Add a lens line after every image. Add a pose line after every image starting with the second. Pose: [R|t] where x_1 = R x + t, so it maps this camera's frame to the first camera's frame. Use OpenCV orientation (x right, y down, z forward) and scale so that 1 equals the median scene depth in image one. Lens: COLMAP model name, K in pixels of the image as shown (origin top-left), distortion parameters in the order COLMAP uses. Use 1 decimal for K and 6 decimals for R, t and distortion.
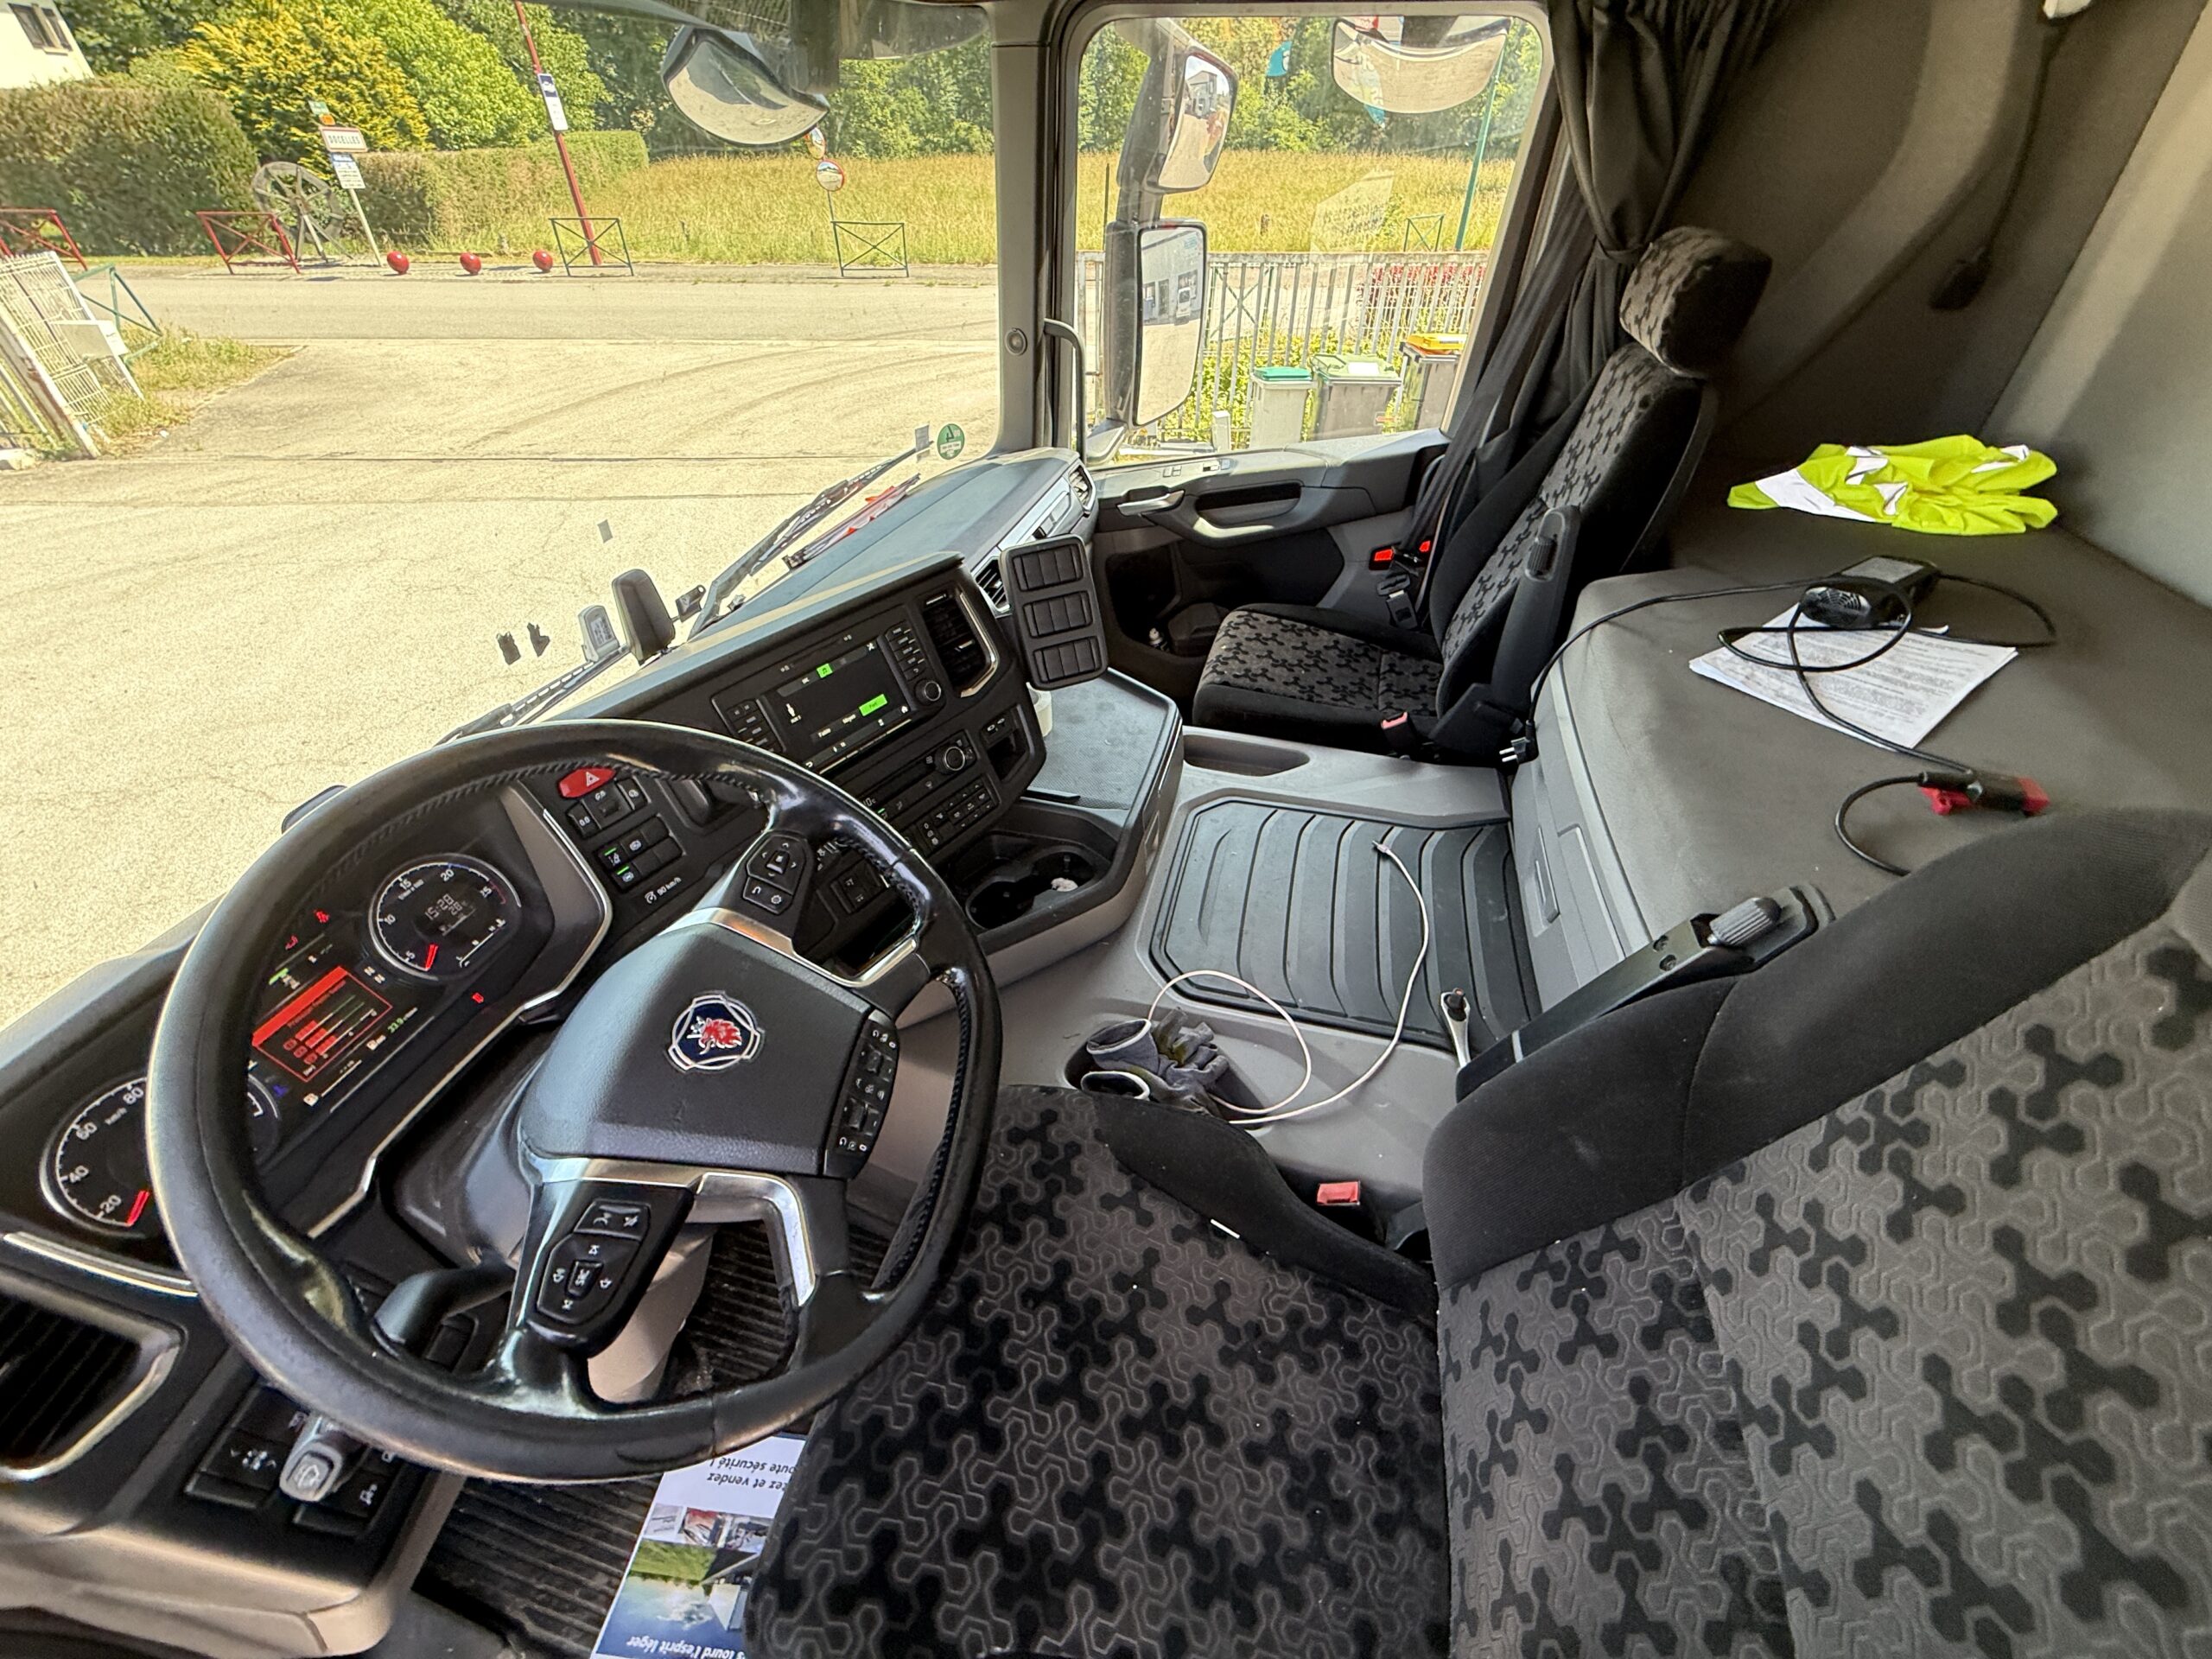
lens RADIAL K [[870.1, 0, 1114.2], [0, 870.1, 820.6], [0, 0, 1]] dist [0.003285, -0.001000]
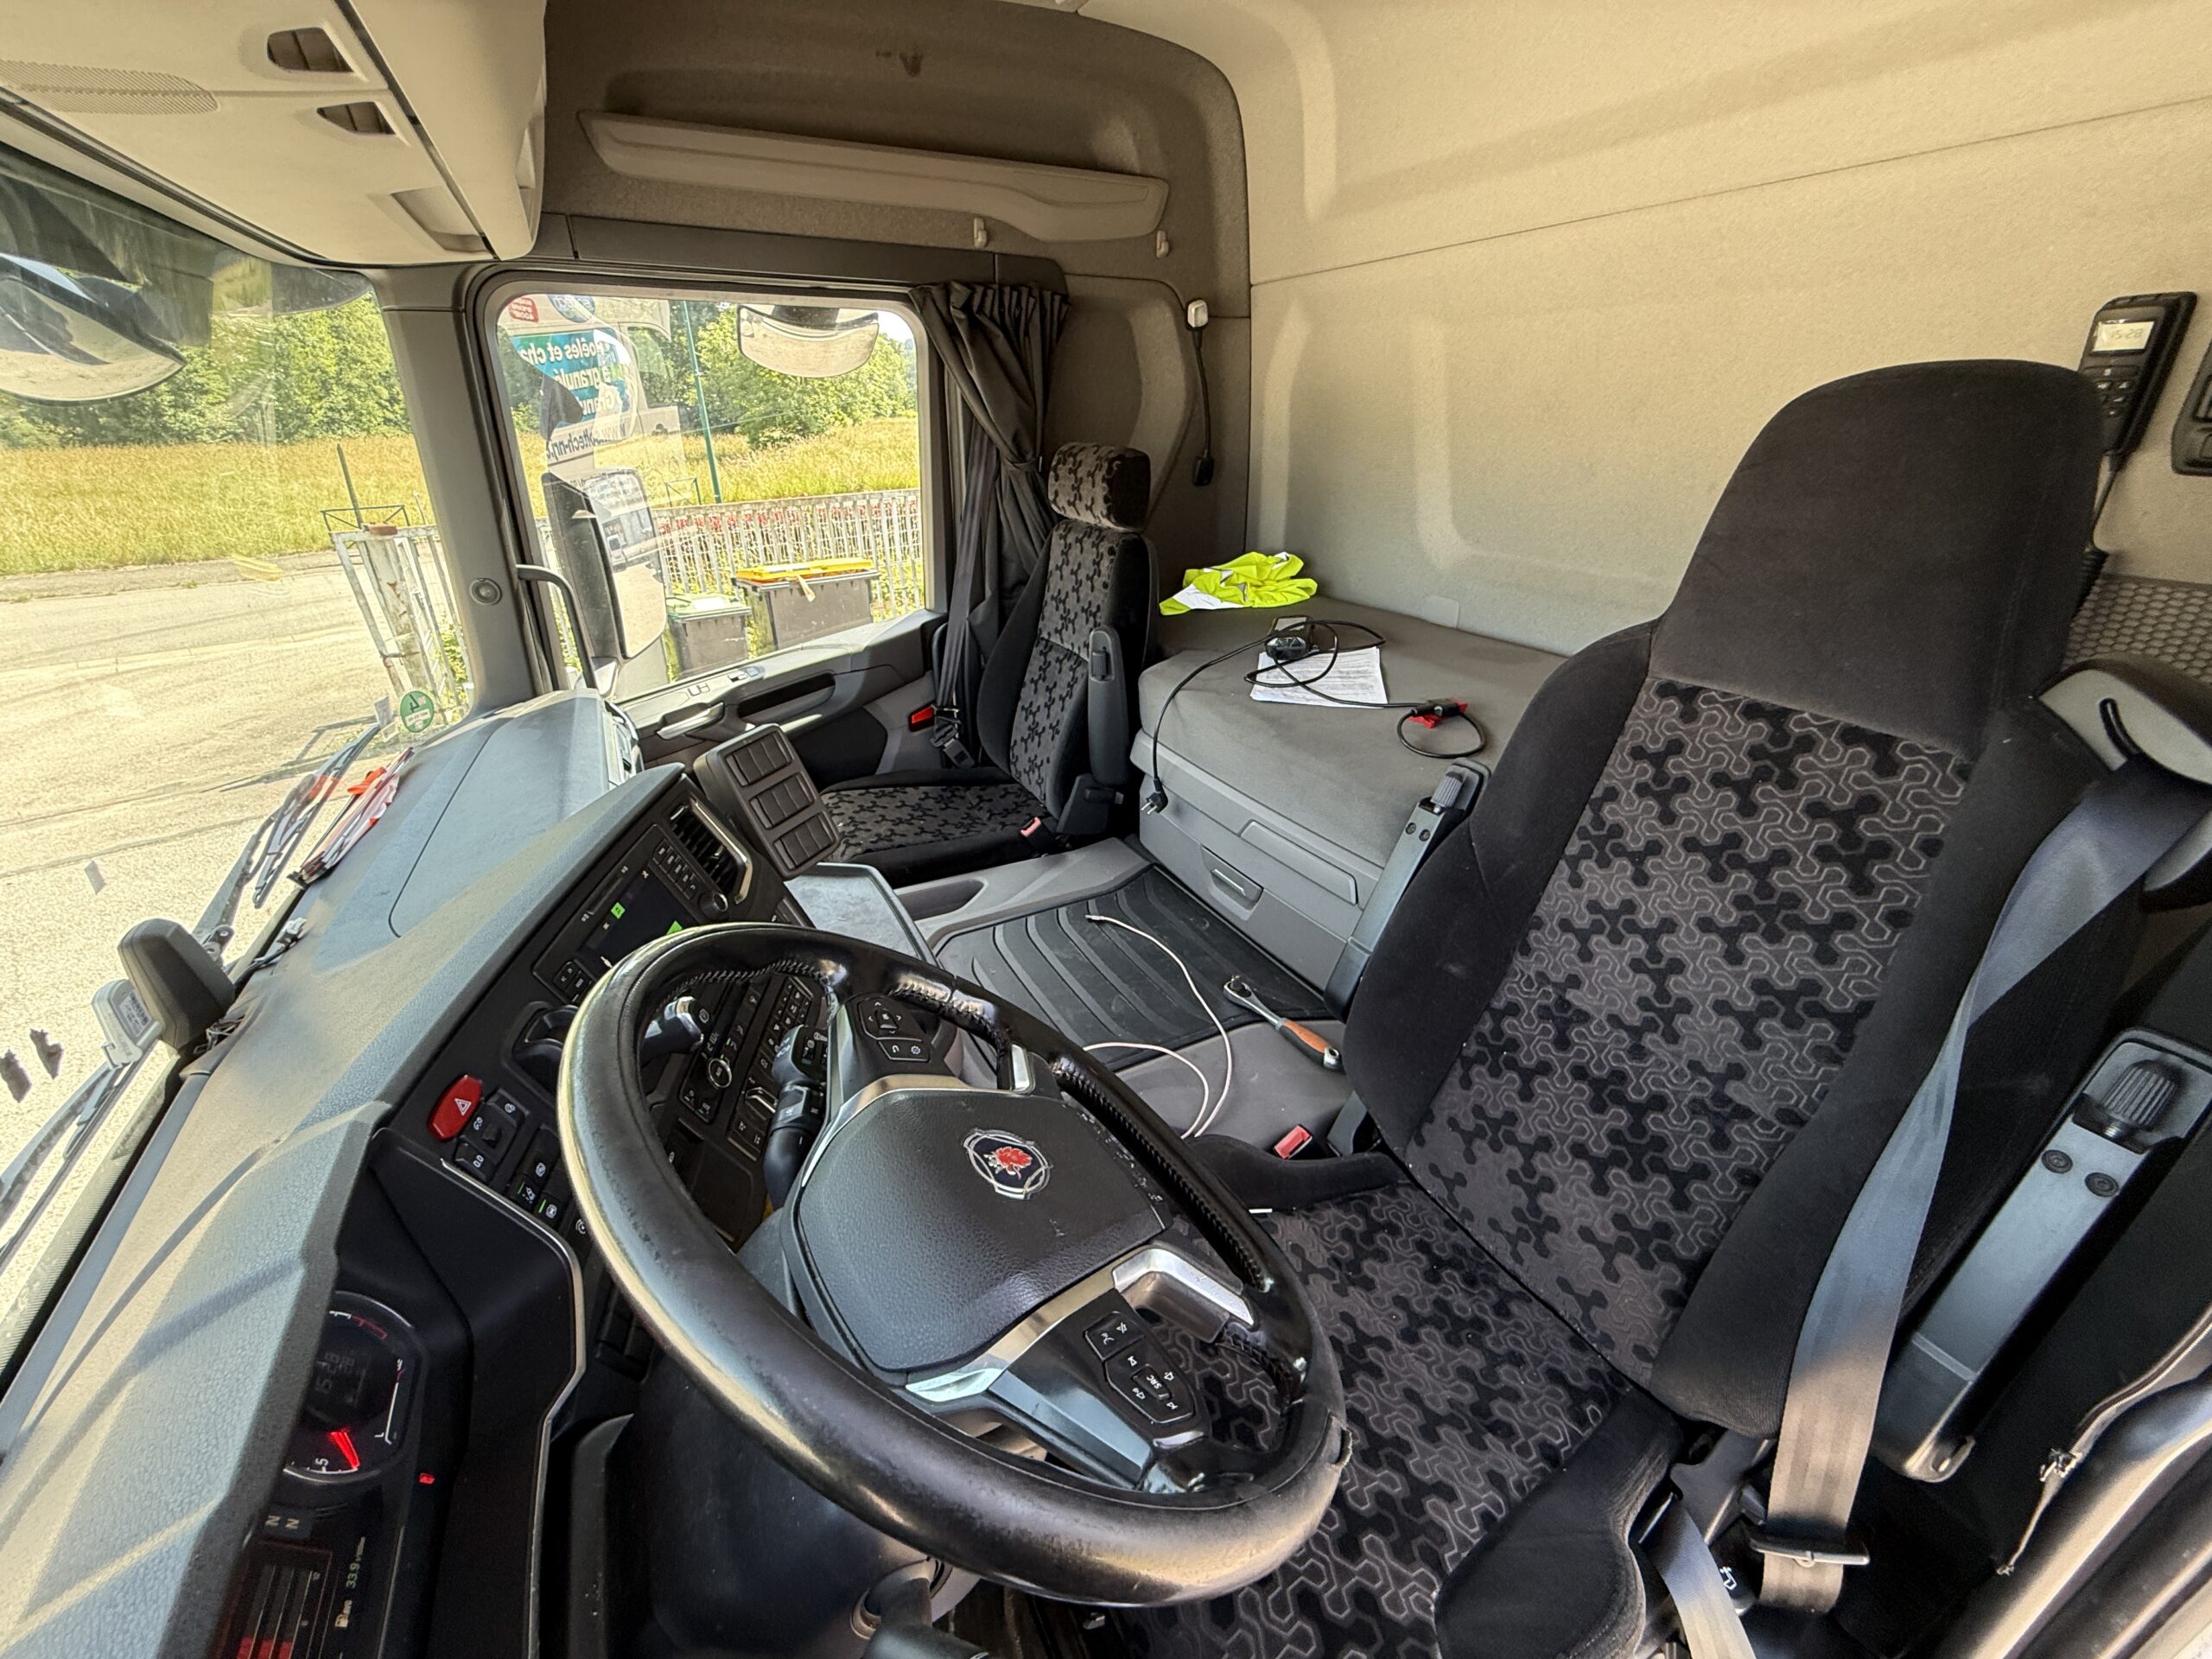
lens RADIAL K [[870.1, 0, 1089.5], [0, 870.1, 828.6], [0, 0, 1]] dist [0.003285, -0.001000]
pose [[0.749268, -0.297435, 0.591718, -0.448612], [0.421901, 0.903080, -0.080291, 0.018441], [-0.510487, 0.309806, 0.802137, 0.051106]]
